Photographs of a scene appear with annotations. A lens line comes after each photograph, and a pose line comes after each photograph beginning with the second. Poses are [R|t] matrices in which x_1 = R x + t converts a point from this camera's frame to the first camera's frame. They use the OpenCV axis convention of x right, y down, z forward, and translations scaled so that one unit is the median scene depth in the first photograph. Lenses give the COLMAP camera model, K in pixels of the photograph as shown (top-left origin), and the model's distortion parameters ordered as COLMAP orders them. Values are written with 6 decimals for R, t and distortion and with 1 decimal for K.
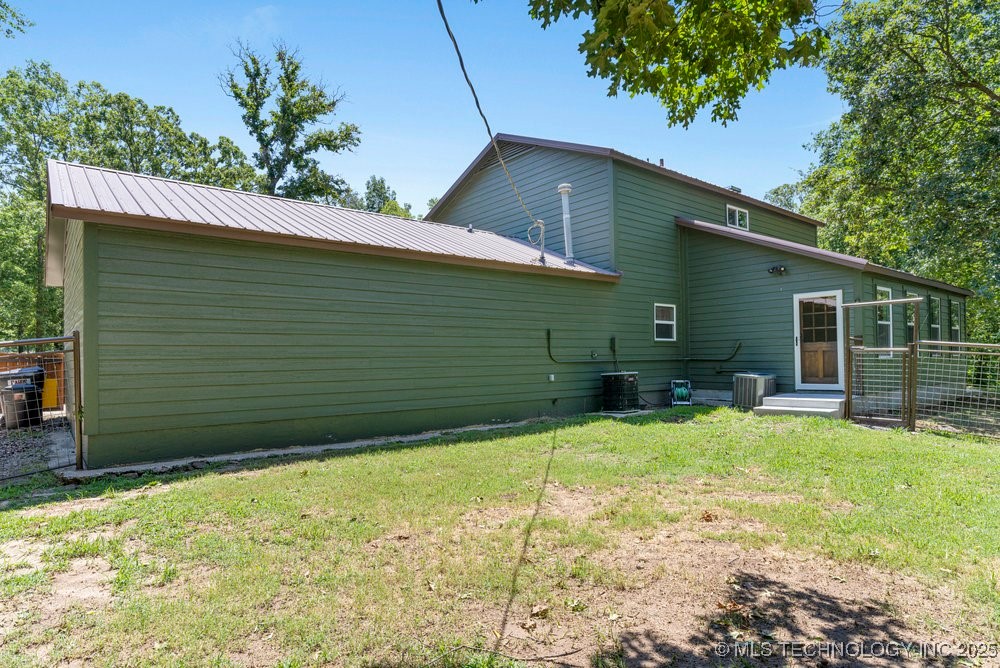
lens RADIAL K [[564.4, 0, 496.3], [0, 564.4, 338.4], [0, 0, 1]] dist [-0.000950, 0.000049]
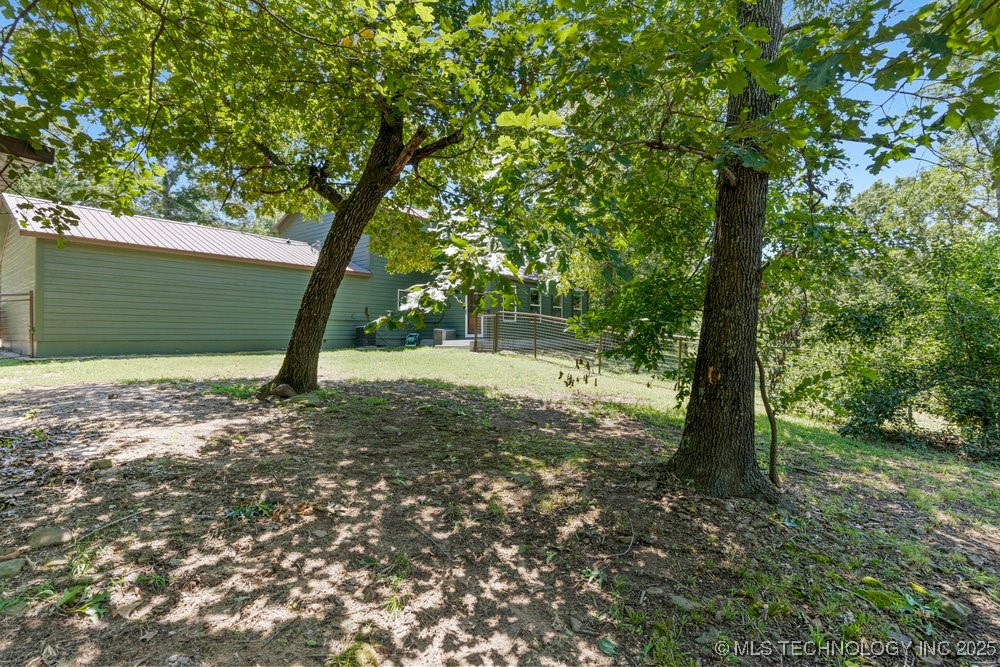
lens RADIAL K [[484.0, 0, 506.4], [0, 484.0, 333.9], [0, 0, 1]] dist [0.000503, -0.000575]
pose [[0.977892, 0.015528, 0.208535, 0.342518], [-0.021079, 0.999479, 0.024423, 0.038064], [-0.208048, -0.028279, 0.977710, -0.637468]]
